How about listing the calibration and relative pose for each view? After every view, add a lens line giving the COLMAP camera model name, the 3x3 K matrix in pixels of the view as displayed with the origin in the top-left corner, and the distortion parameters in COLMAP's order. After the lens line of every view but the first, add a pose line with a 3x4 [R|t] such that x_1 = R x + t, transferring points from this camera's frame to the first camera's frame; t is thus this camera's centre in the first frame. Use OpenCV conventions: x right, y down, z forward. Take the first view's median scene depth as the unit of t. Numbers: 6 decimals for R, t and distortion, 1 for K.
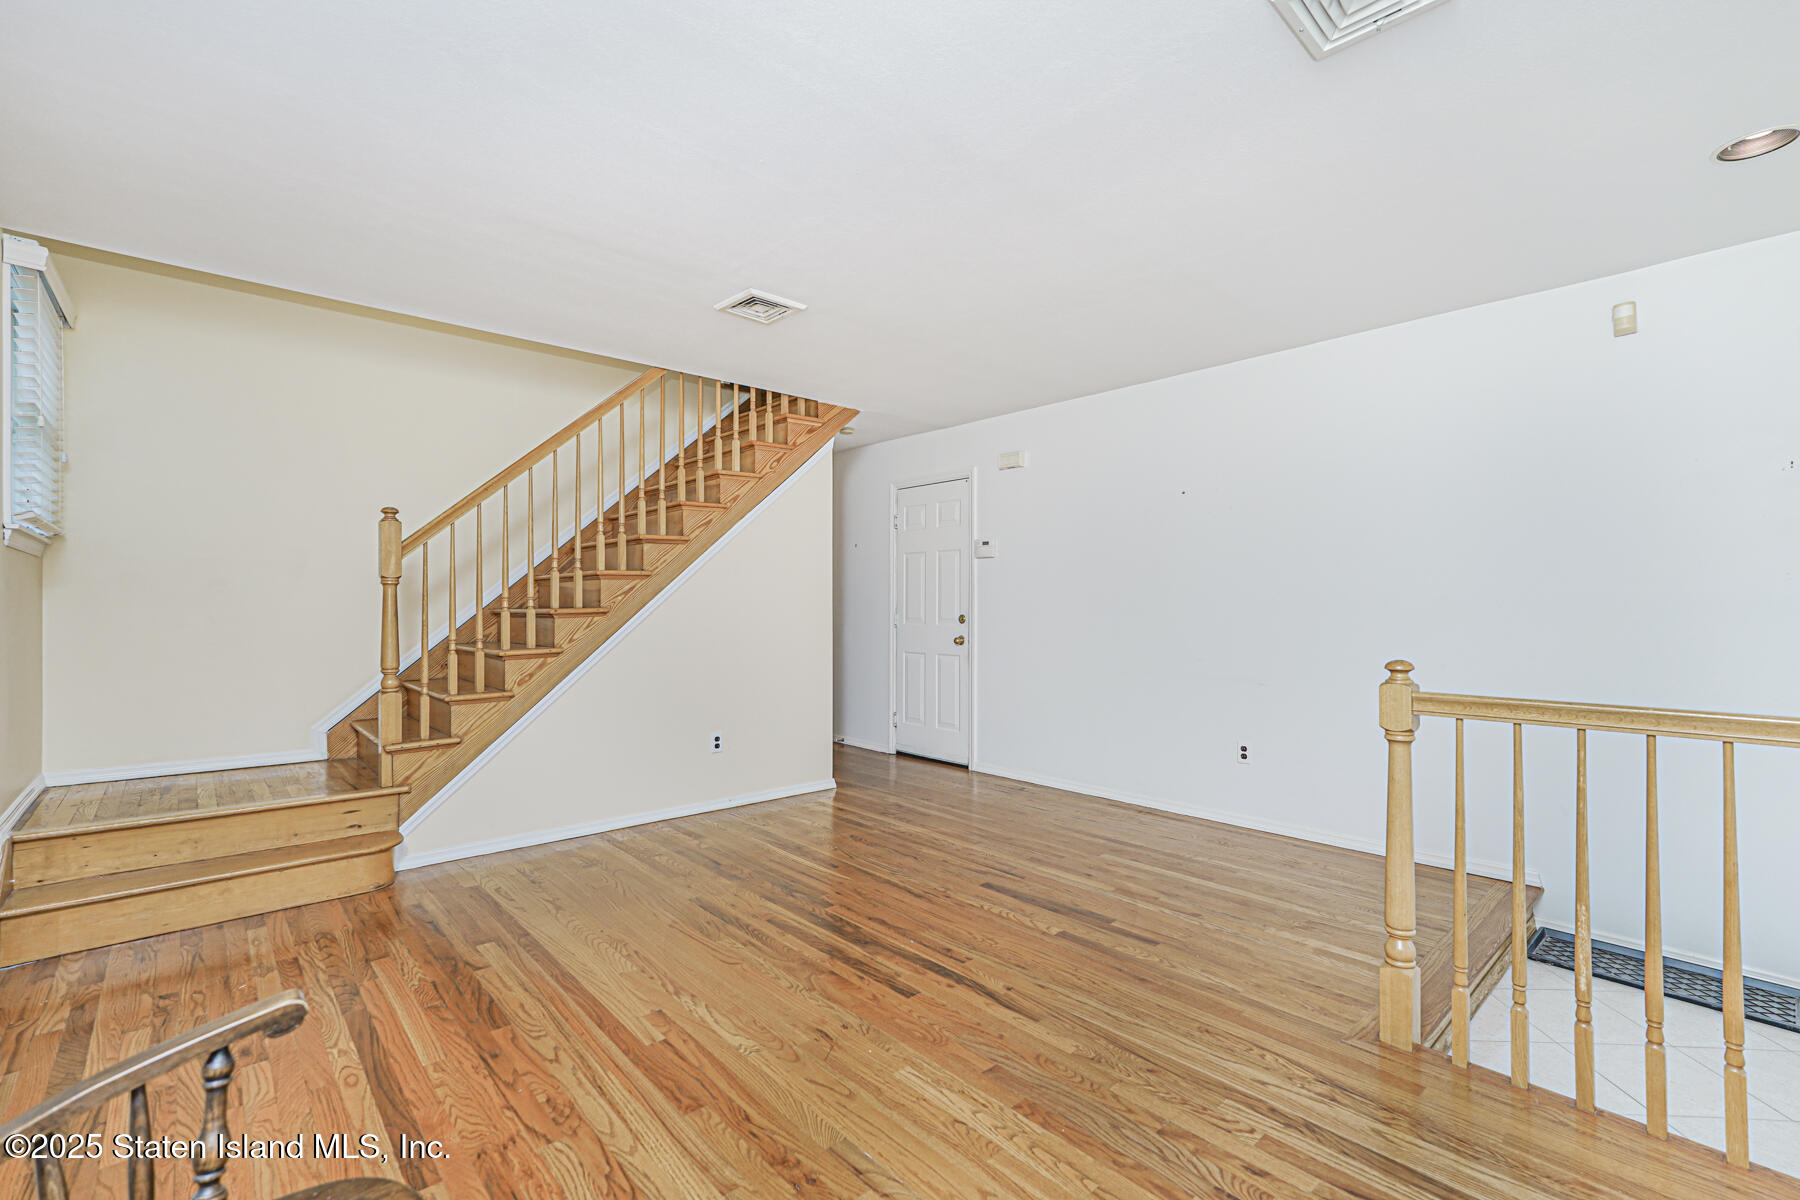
lens RADIAL K [[792.9, 0, 883.1], [0, 792.9, 600.1], [0, 0, 1]] dist [-0.000875, 0.005923]
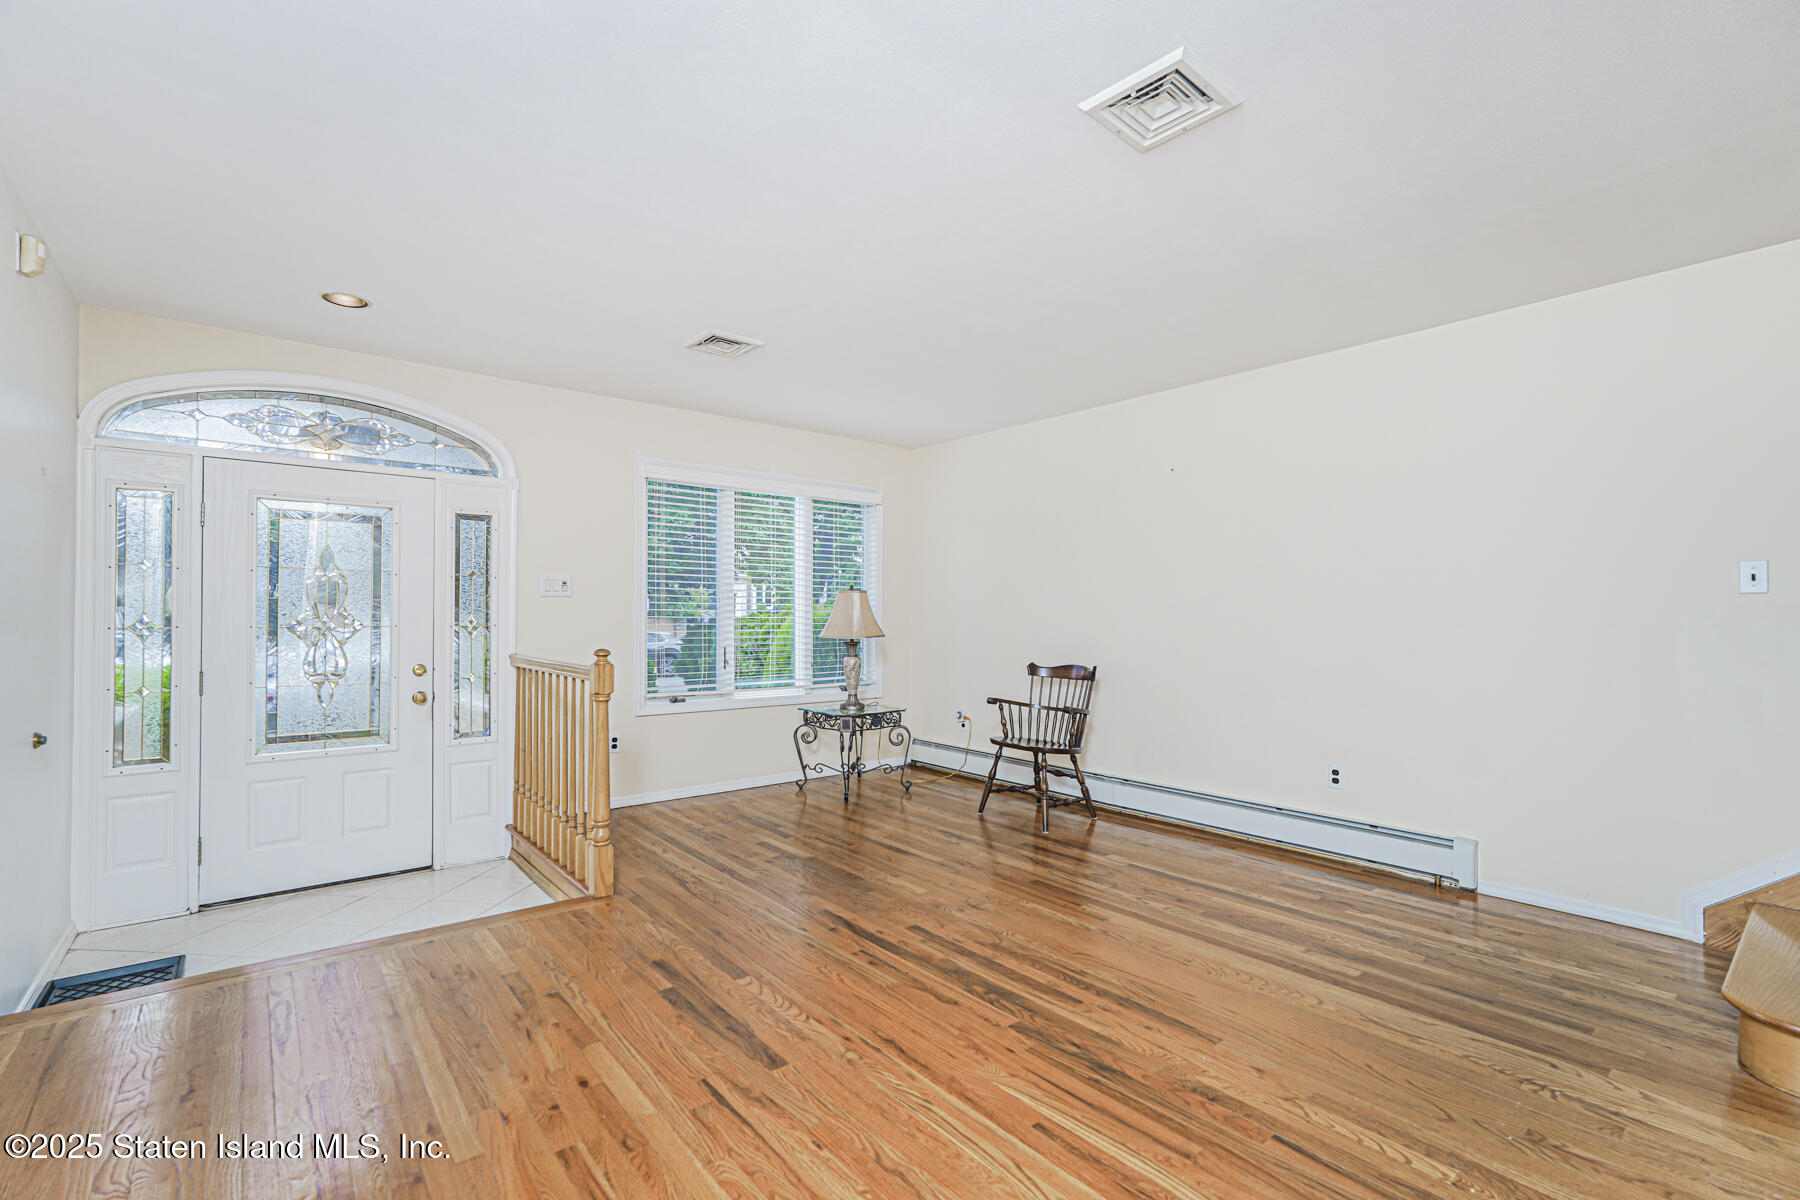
lens RADIAL K [[792.9, 0, 883.1], [0, 792.9, 600.1], [0, 0, 1]] dist [-0.000875, 0.005923]
pose [[-0.998942, -0.003761, 0.045834, 0.023132], [-0.005183, 0.999508, -0.030940, 0.018565], [-0.045696, -0.031144, -0.998470, 1.926565]]
